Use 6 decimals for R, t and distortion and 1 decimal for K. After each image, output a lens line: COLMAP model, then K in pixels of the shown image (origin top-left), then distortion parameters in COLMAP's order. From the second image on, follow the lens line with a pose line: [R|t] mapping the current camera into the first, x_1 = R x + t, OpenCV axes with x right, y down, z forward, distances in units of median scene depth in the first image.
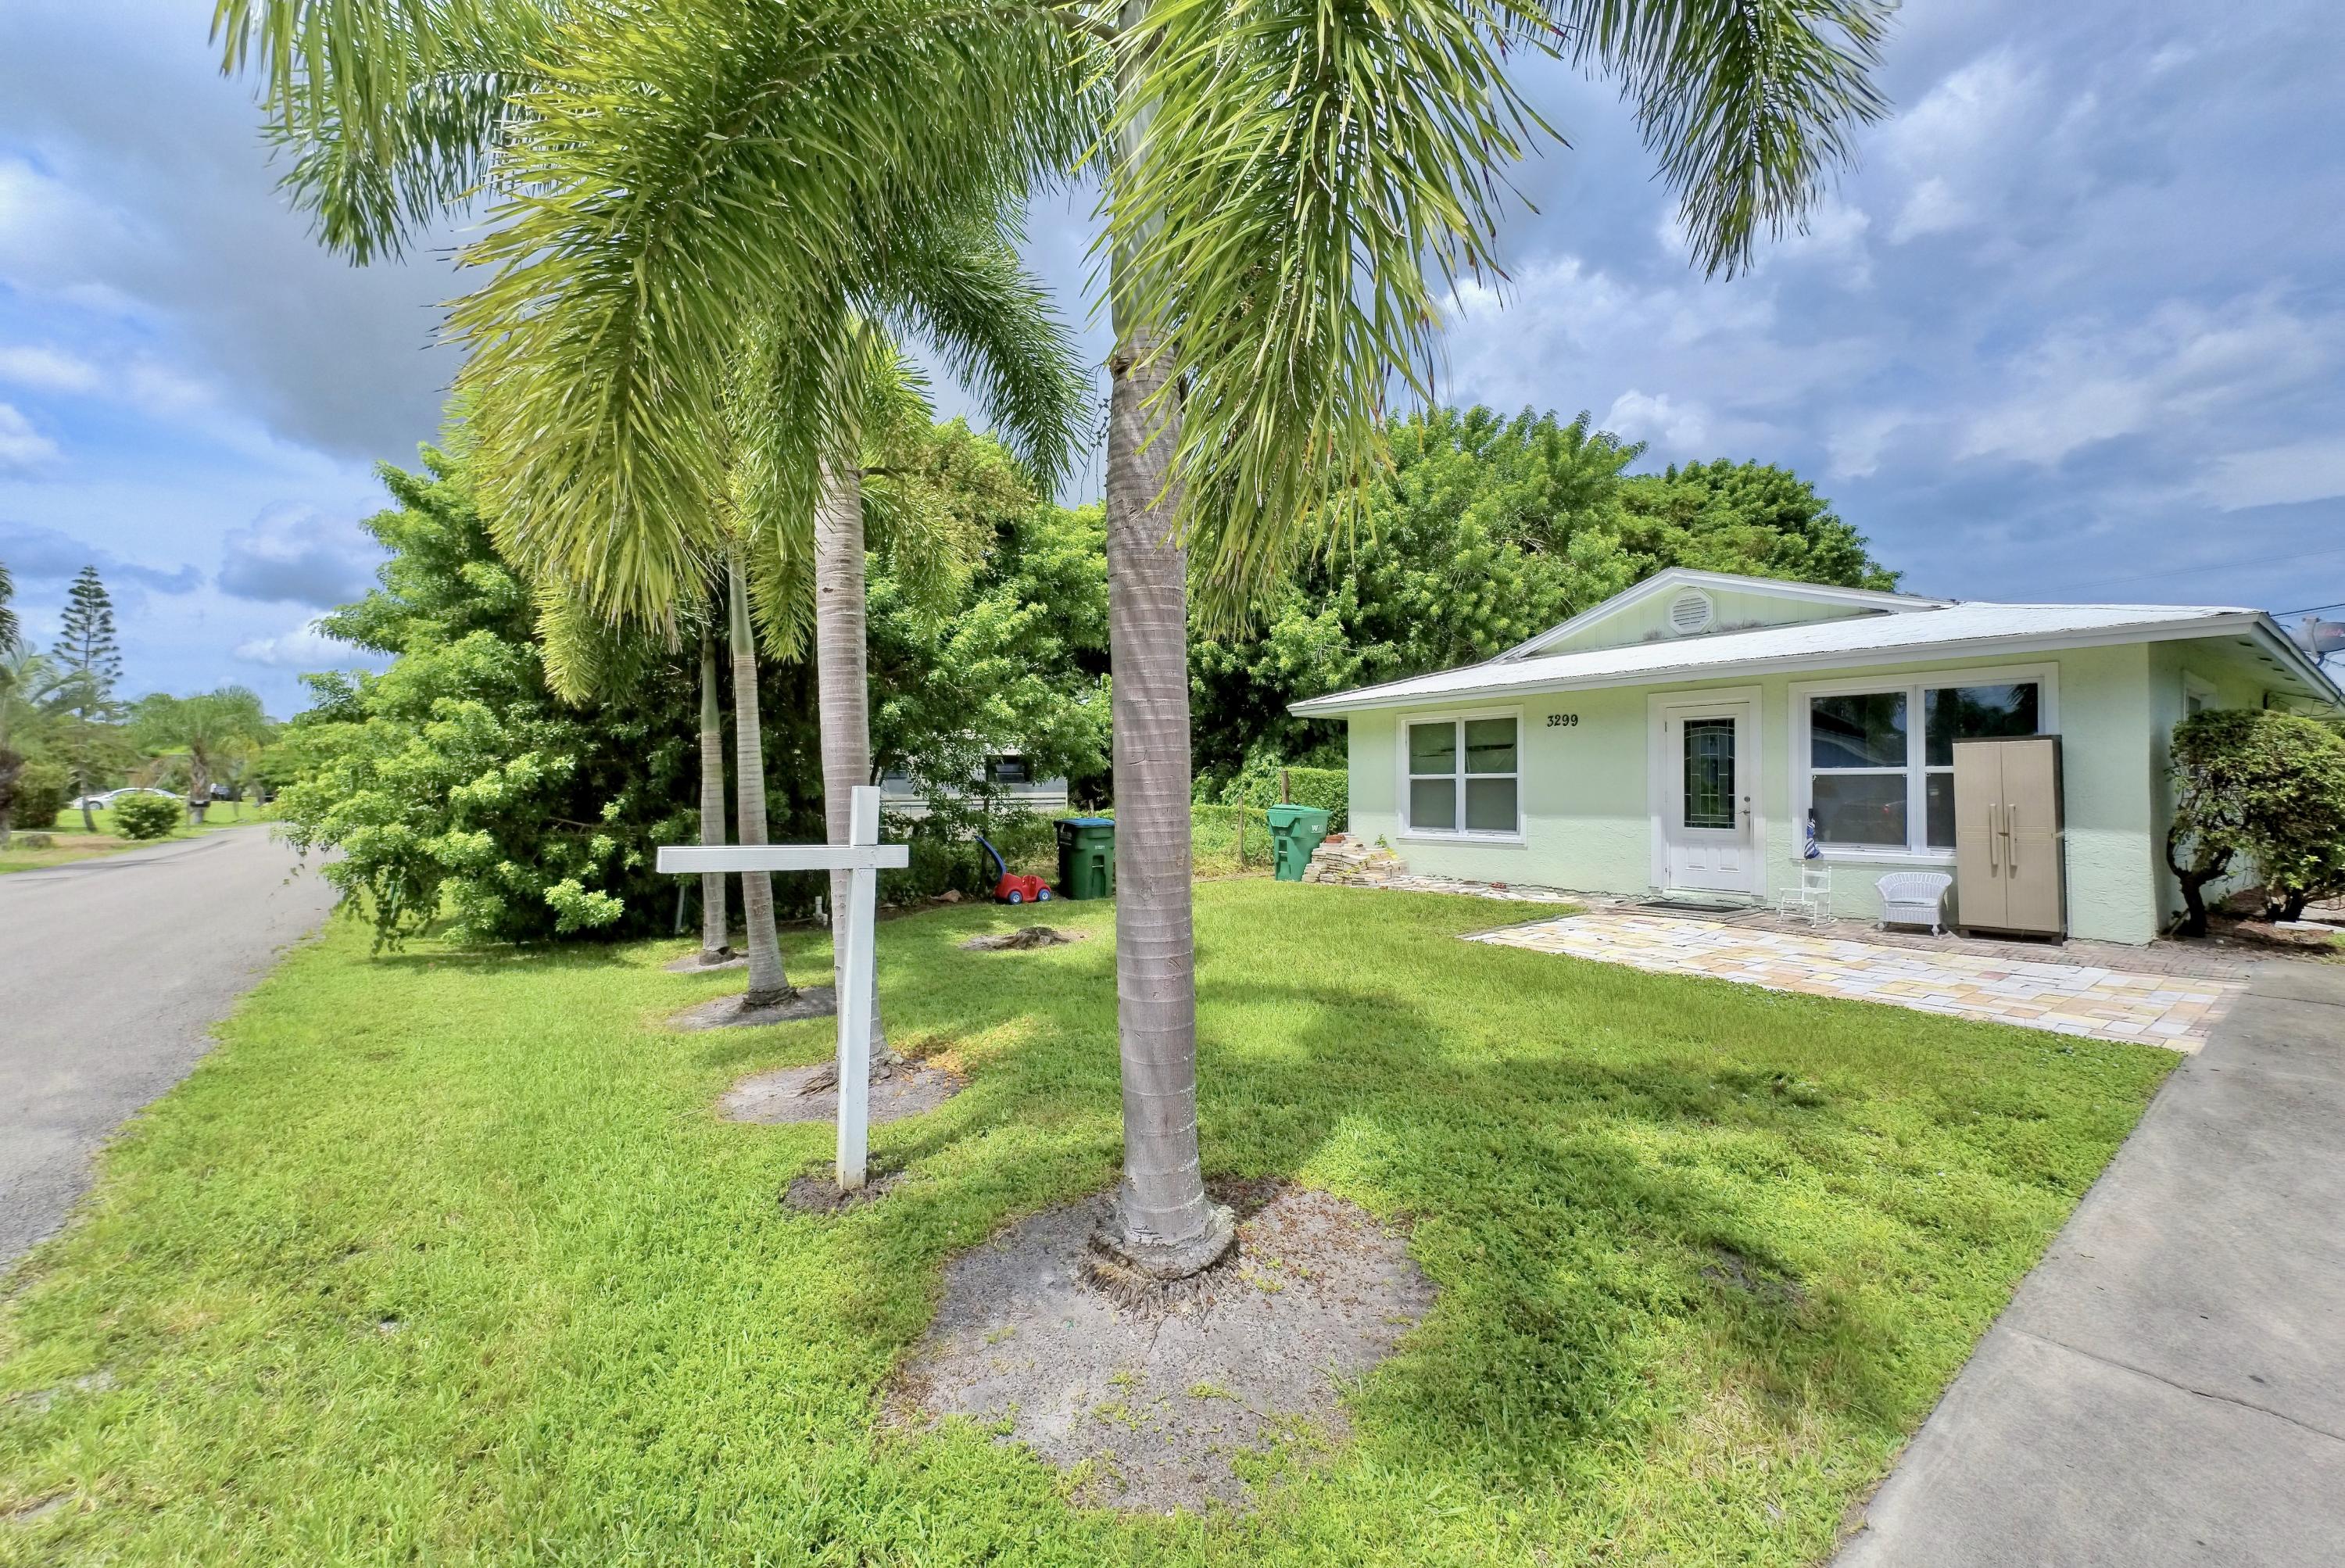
lens RADIAL K [[952.1, 0, 1167.5], [0, 952.1, 796.8], [0, 0, 1]] dist [-0.004525, 0.001709]
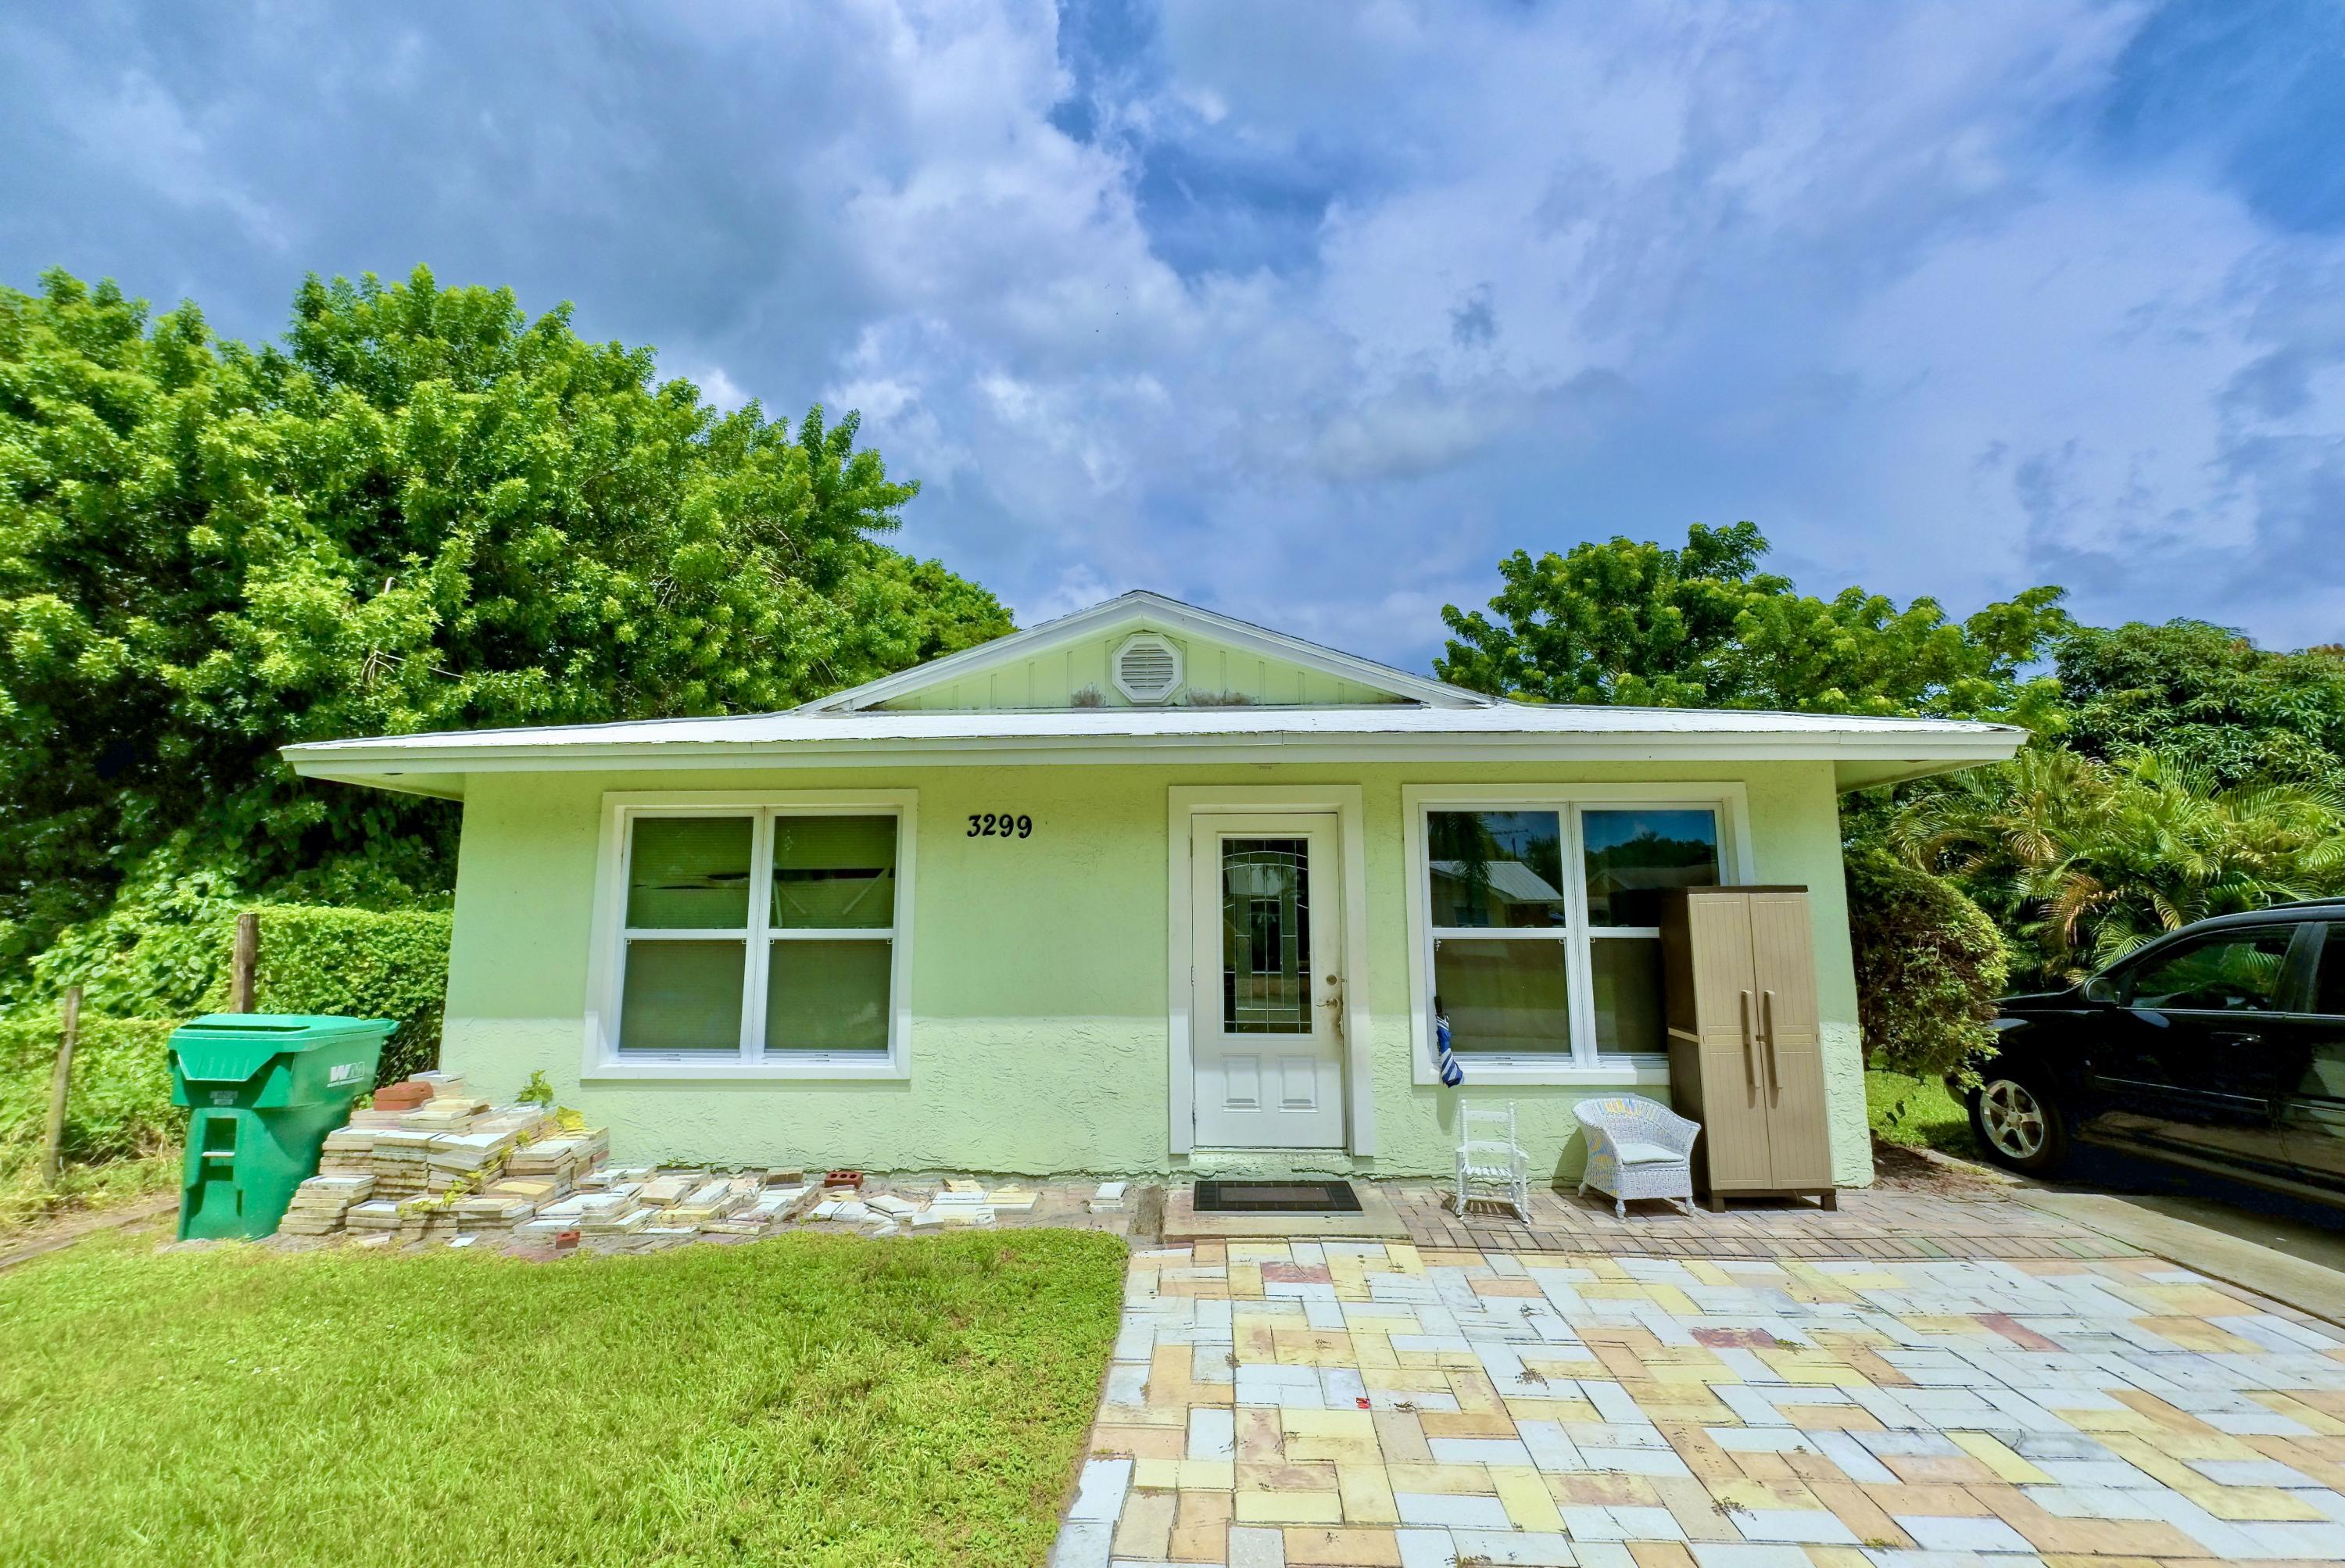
lens RADIAL K [[1006.7, 0, 1166.1], [0, 1006.7, 770.4], [0, 0, 1]] dist [-0.004898, -0.000545]
pose [[0.644226, 0.111779, 0.756623, 0.058709], [0.008804, 0.988113, -0.153474, -0.024844], [-0.764785, 0.105534, 0.635584, 0.553172]]
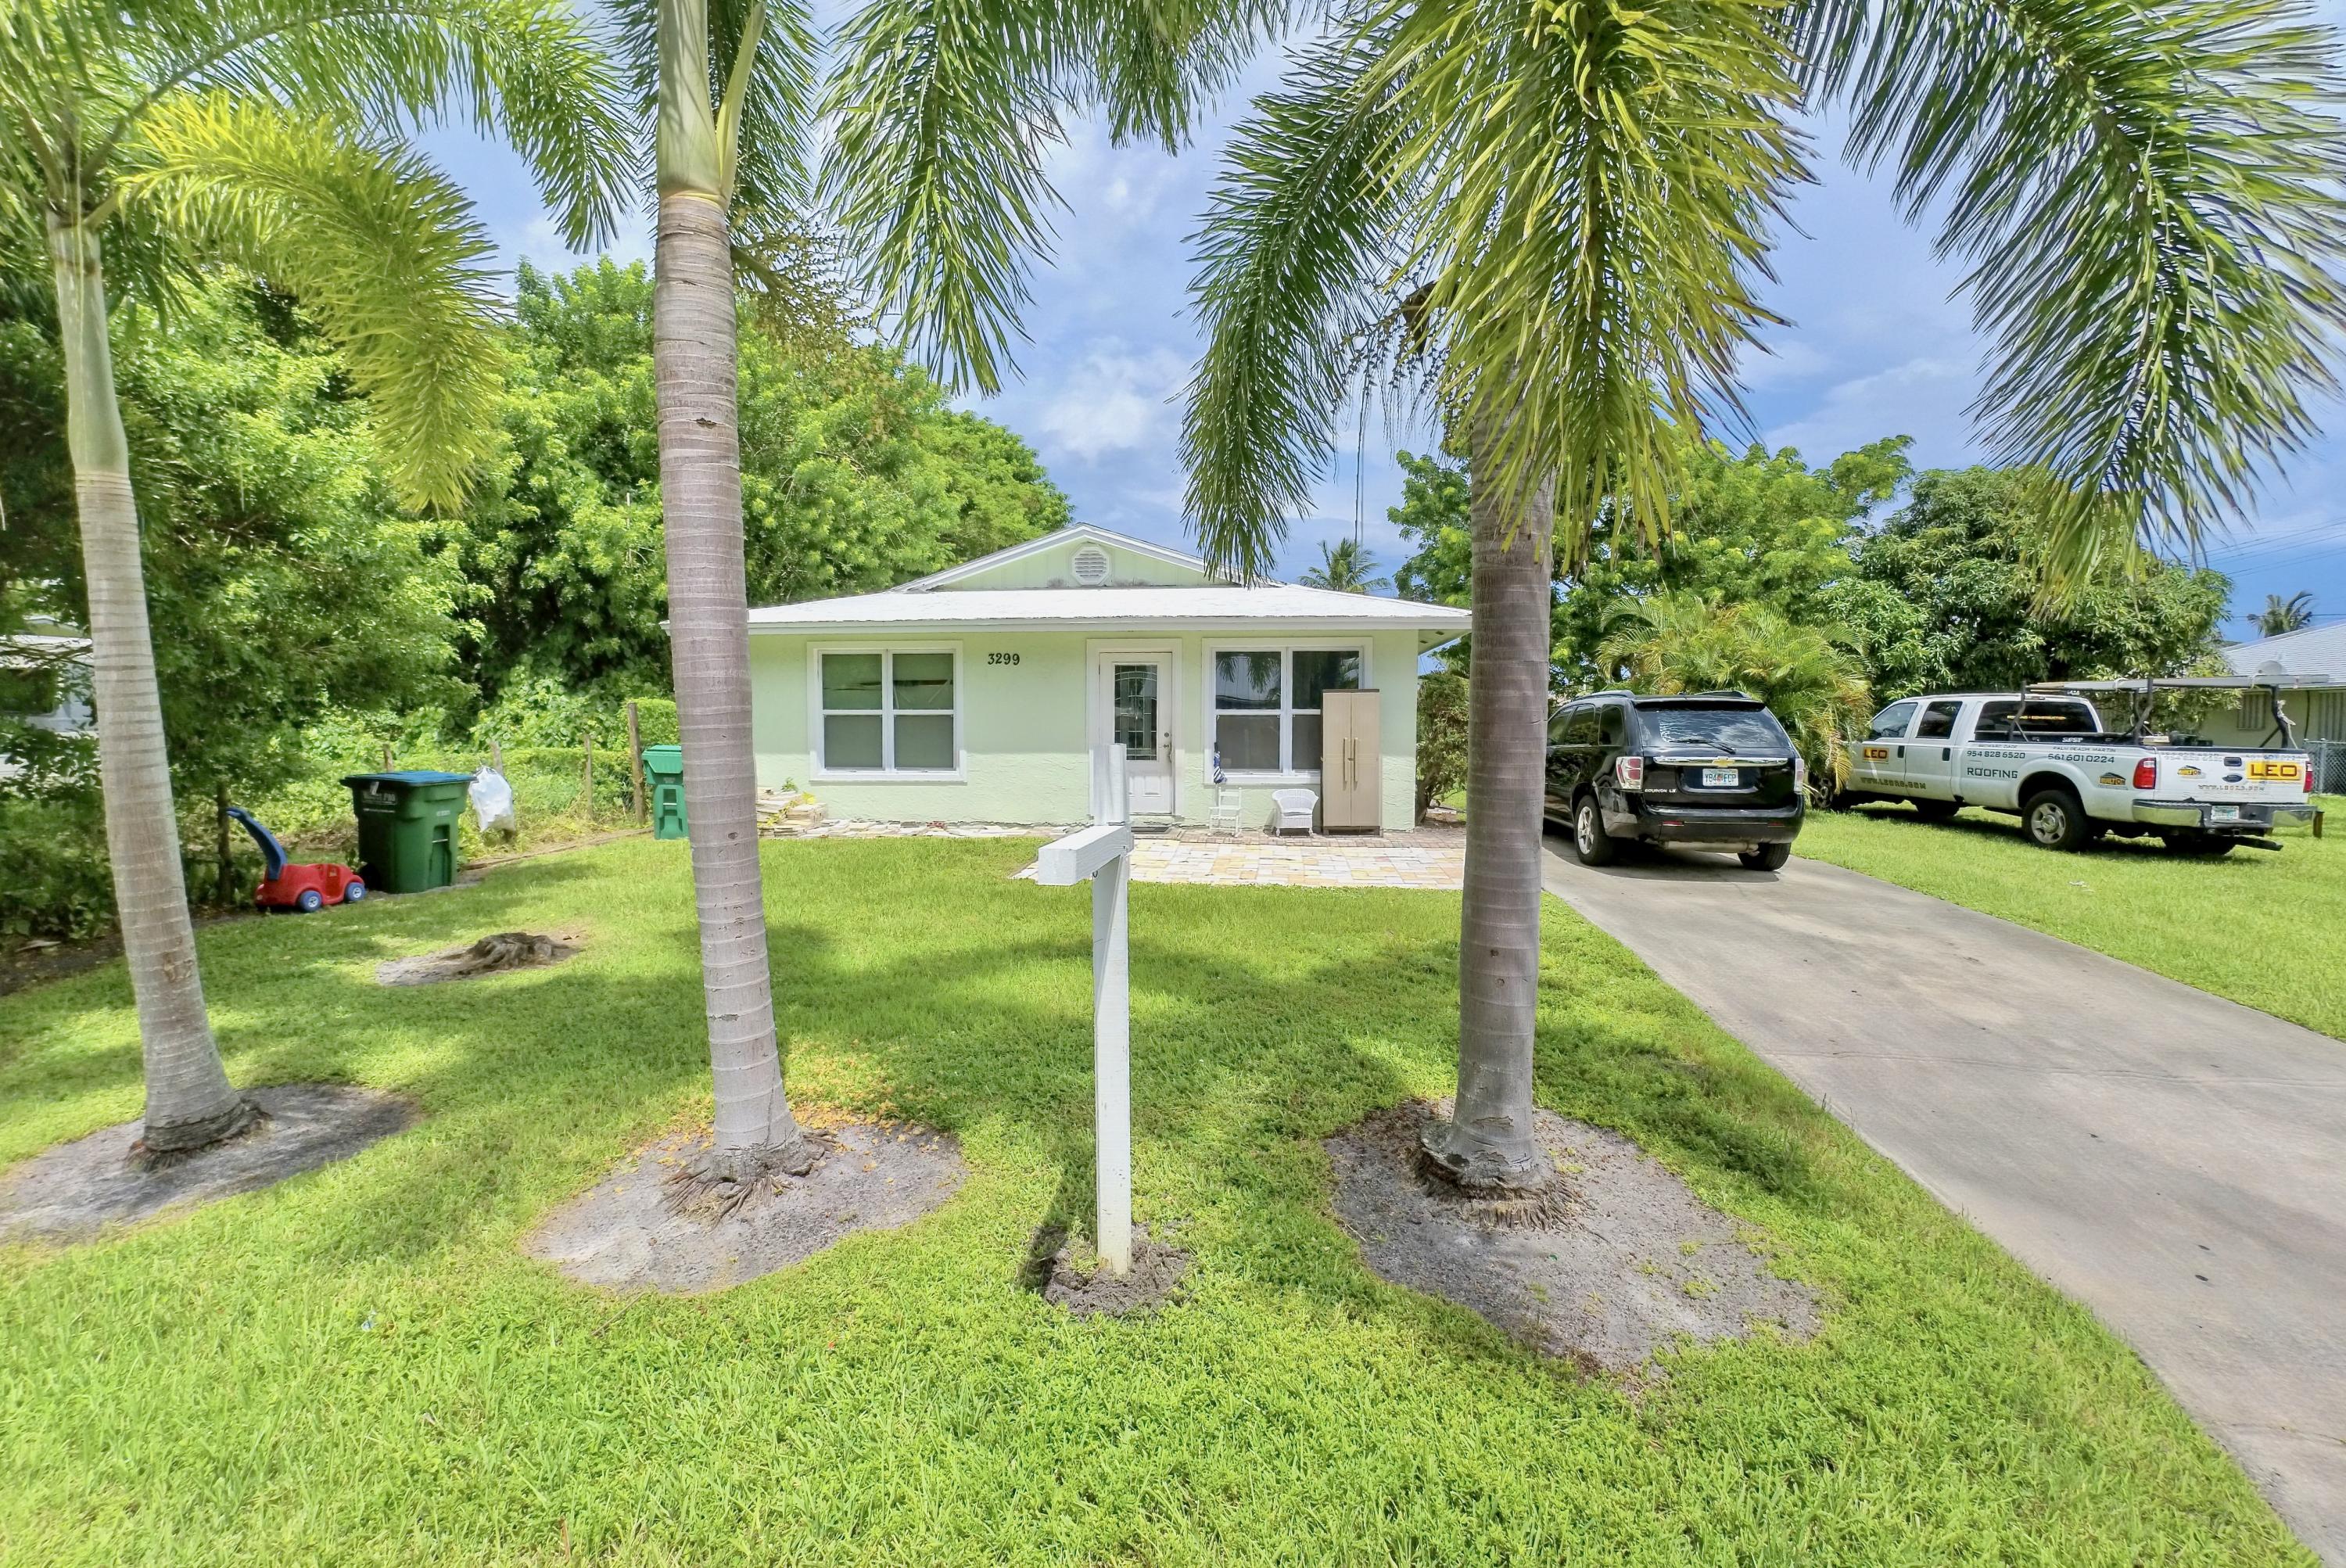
lens RADIAL K [[1007.2, 0, 1168.7], [0, 1007.2, 791.1], [0, 0, 1]] dist [-0.004898, -0.000545]
pose [[0.677494, -0.051453, 0.733726, -0.251263], [0.005300, 0.997866, 0.065083, -0.007596], [-0.735509, -0.040204, 0.676321, 0.123990]]
